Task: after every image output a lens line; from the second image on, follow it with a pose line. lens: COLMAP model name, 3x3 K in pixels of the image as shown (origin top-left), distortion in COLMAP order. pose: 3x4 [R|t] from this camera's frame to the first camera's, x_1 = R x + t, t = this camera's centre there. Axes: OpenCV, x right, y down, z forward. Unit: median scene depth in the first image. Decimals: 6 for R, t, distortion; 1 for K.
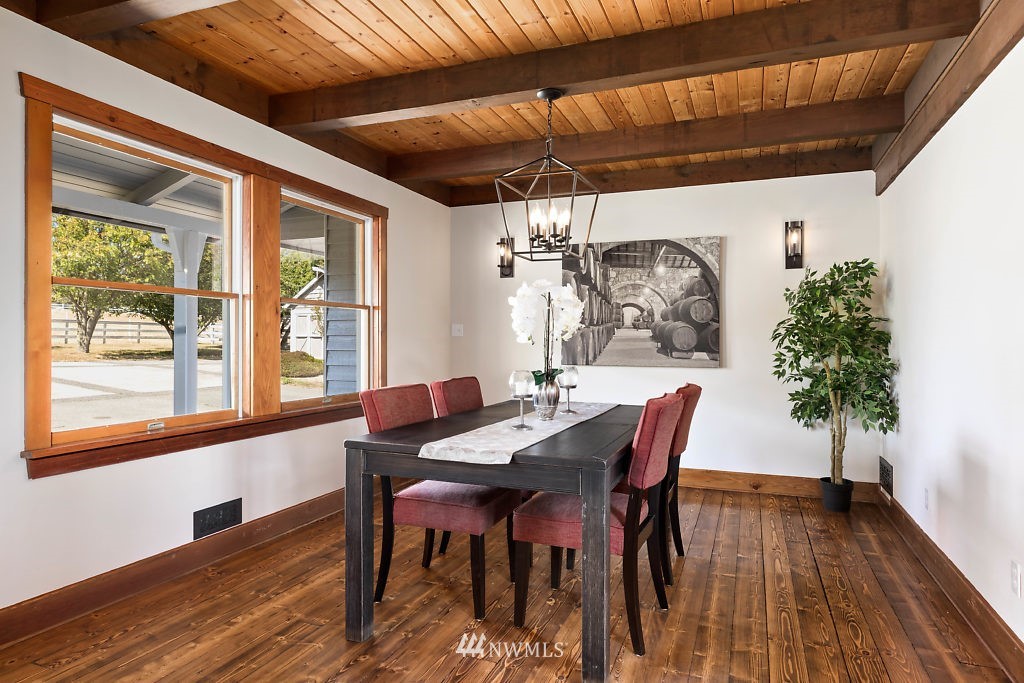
lens RADIAL K [[618.0, 0, 512.7], [0, 618.0, 338.5], [0, 0, 1]] dist [0.002927, 0.000128]
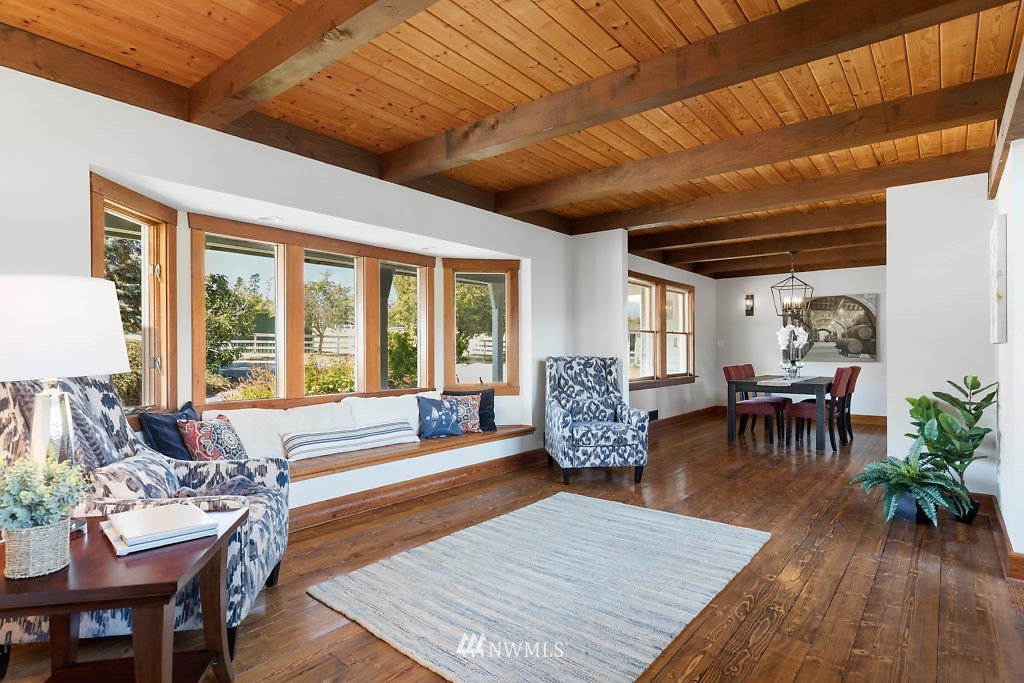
lens RADIAL K [[542.5, 0, 511.9], [0, 542.5, 350.8], [0, 0, 1]] dist [0.003522, 0.000584]
pose [[0.954429, -0.005474, -0.298387, -0.236360], [0.006624, 0.999974, 0.002842, 0.000011], [0.298363, -0.004689, 0.954441, -0.928719]]
